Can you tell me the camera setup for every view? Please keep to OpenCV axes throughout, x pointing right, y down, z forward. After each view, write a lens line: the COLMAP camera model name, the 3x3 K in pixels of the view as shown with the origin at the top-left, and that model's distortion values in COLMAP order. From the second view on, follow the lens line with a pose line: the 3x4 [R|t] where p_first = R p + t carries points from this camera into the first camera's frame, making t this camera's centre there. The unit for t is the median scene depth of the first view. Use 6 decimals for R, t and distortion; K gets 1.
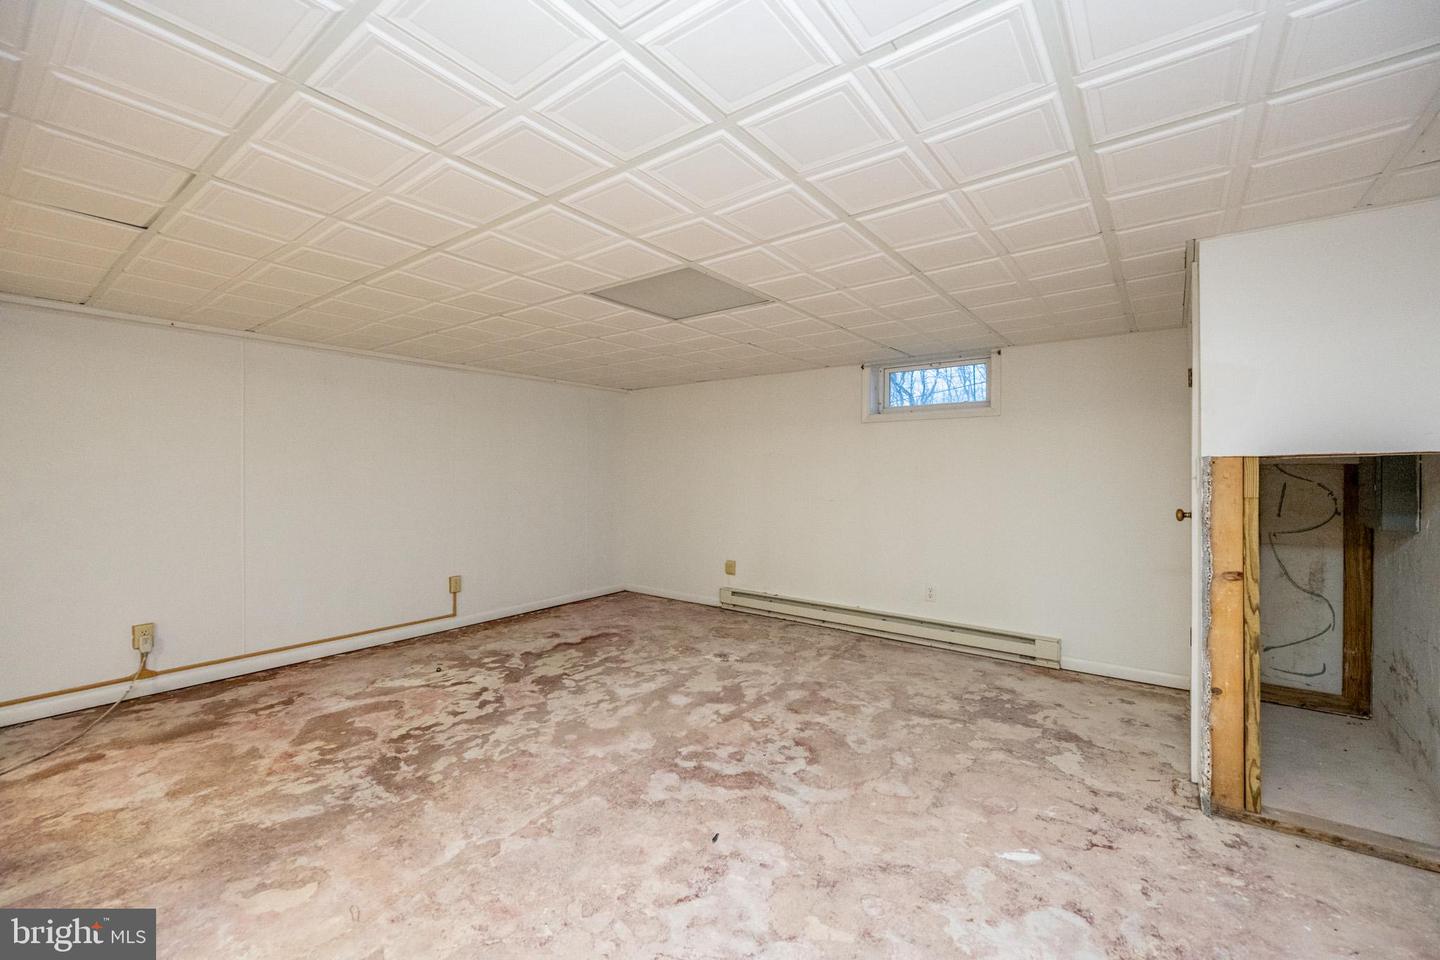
lens RADIAL K [[584.9, 0, 730.1], [0, 584.9, 478.1], [0, 0, 1]] dist [-0.001565, 0.000111]
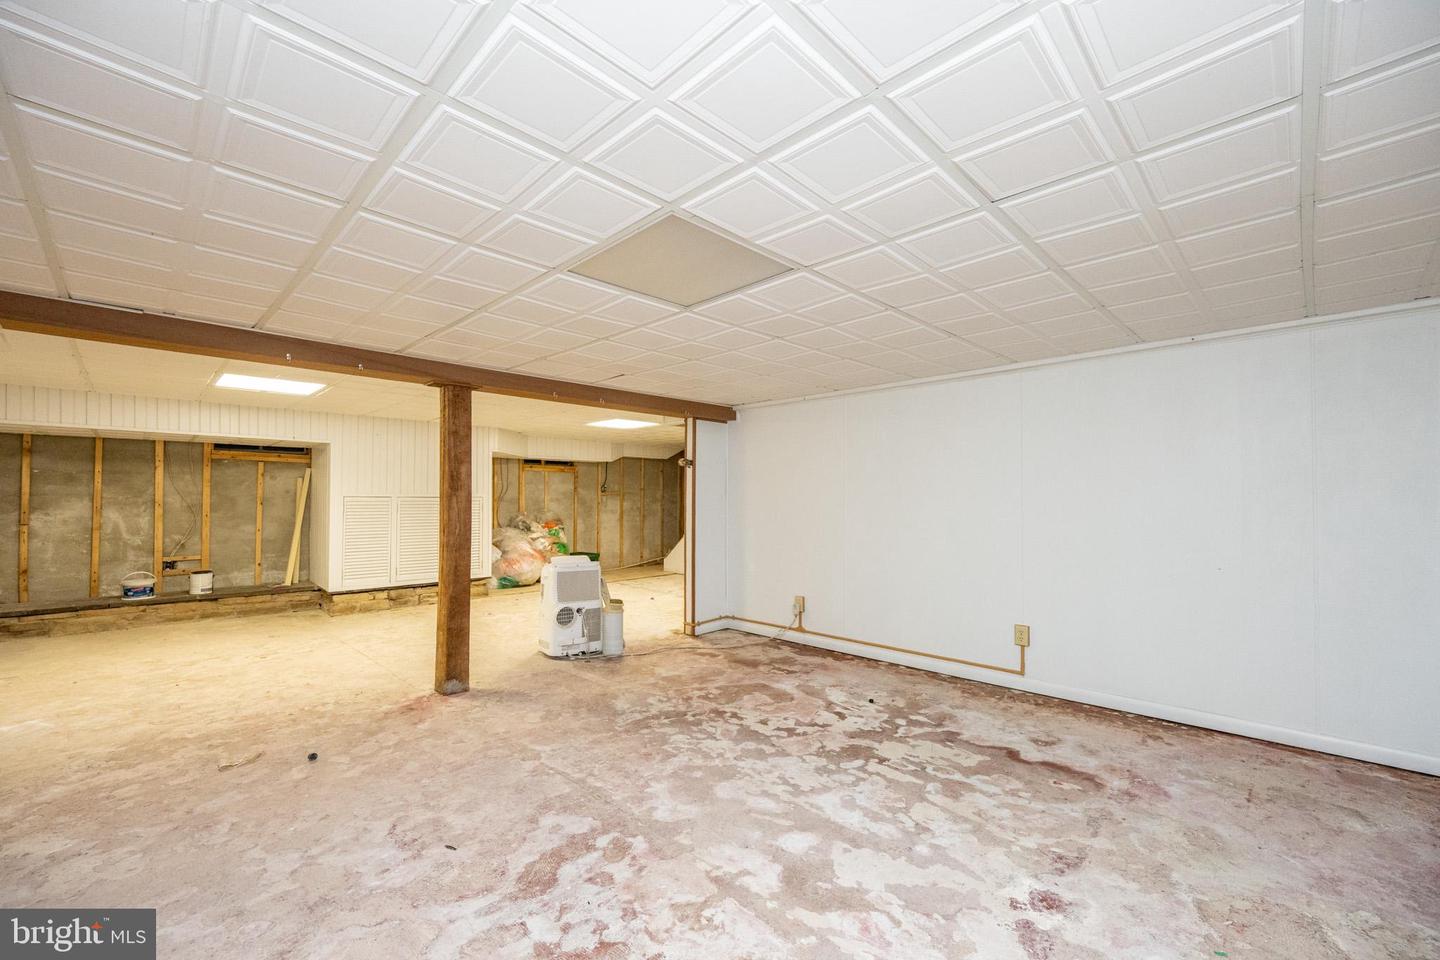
lens RADIAL K [[584.9, 0, 721.6], [0, 584.9, 484.4], [0, 0, 1]] dist [-0.001565, 0.000111]
pose [[-0.137995, -0.026824, -0.990070, 0.619818], [-0.007558, 0.999633, -0.026029, -0.014297], [0.990404, 0.003891, -0.138147, 1.033492]]
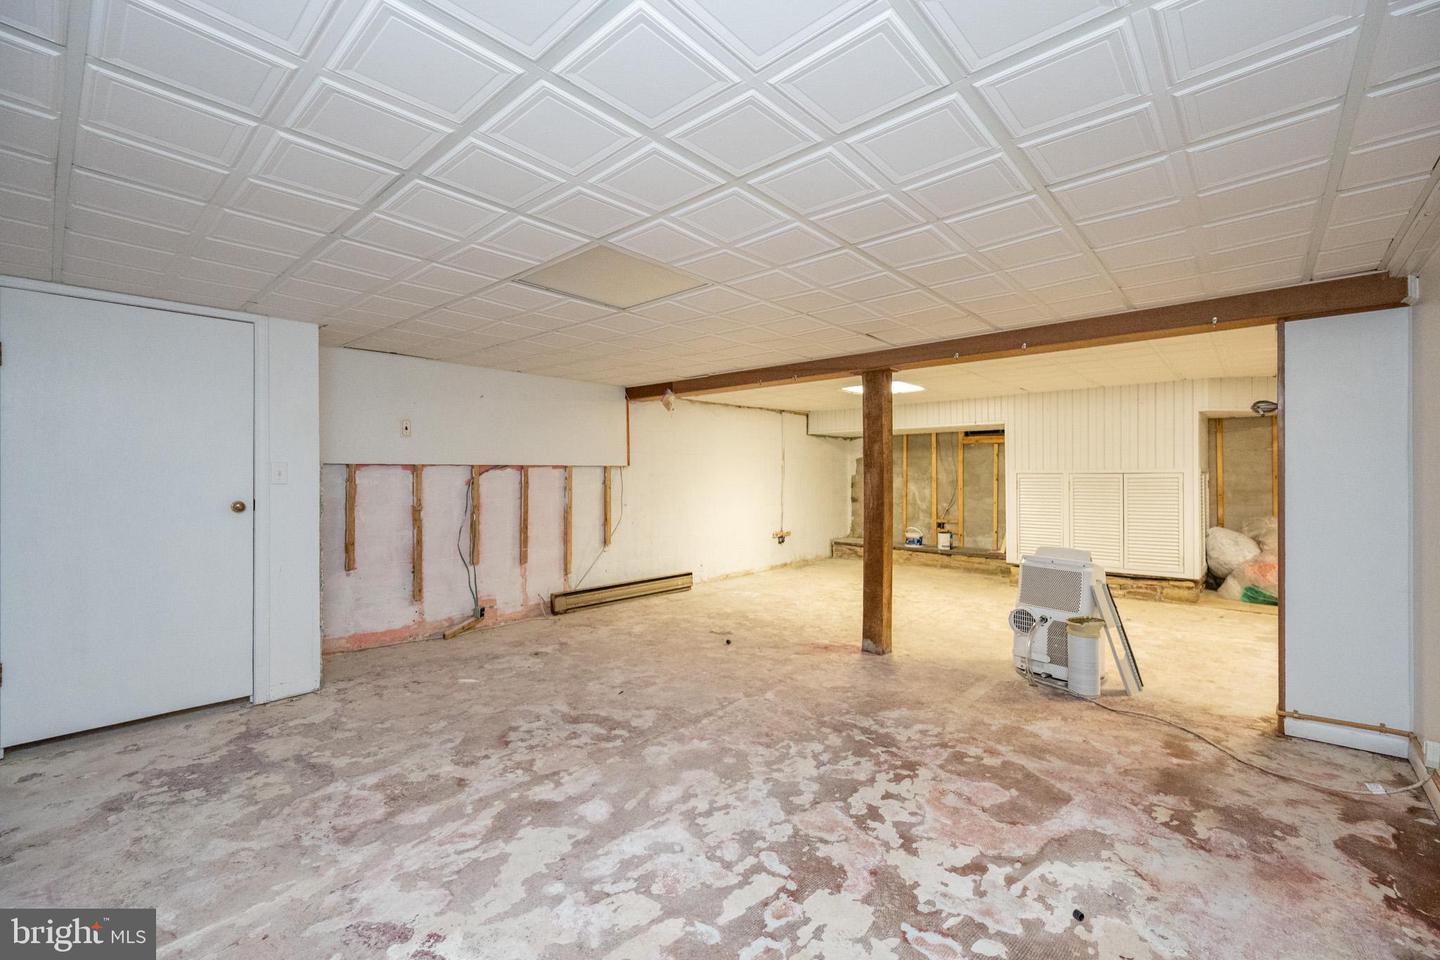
lens RADIAL K [[622.6, 0, 721.5], [0, 622.6, 475.1], [0, 0, 1]] dist [-0.001698, -0.000296]
pose [[-0.995259, -0.000288, 0.097264, -0.314487], [0.000227, 0.999986, 0.005280, -0.020491], [-0.097264, 0.005277, -0.995245, 1.761720]]
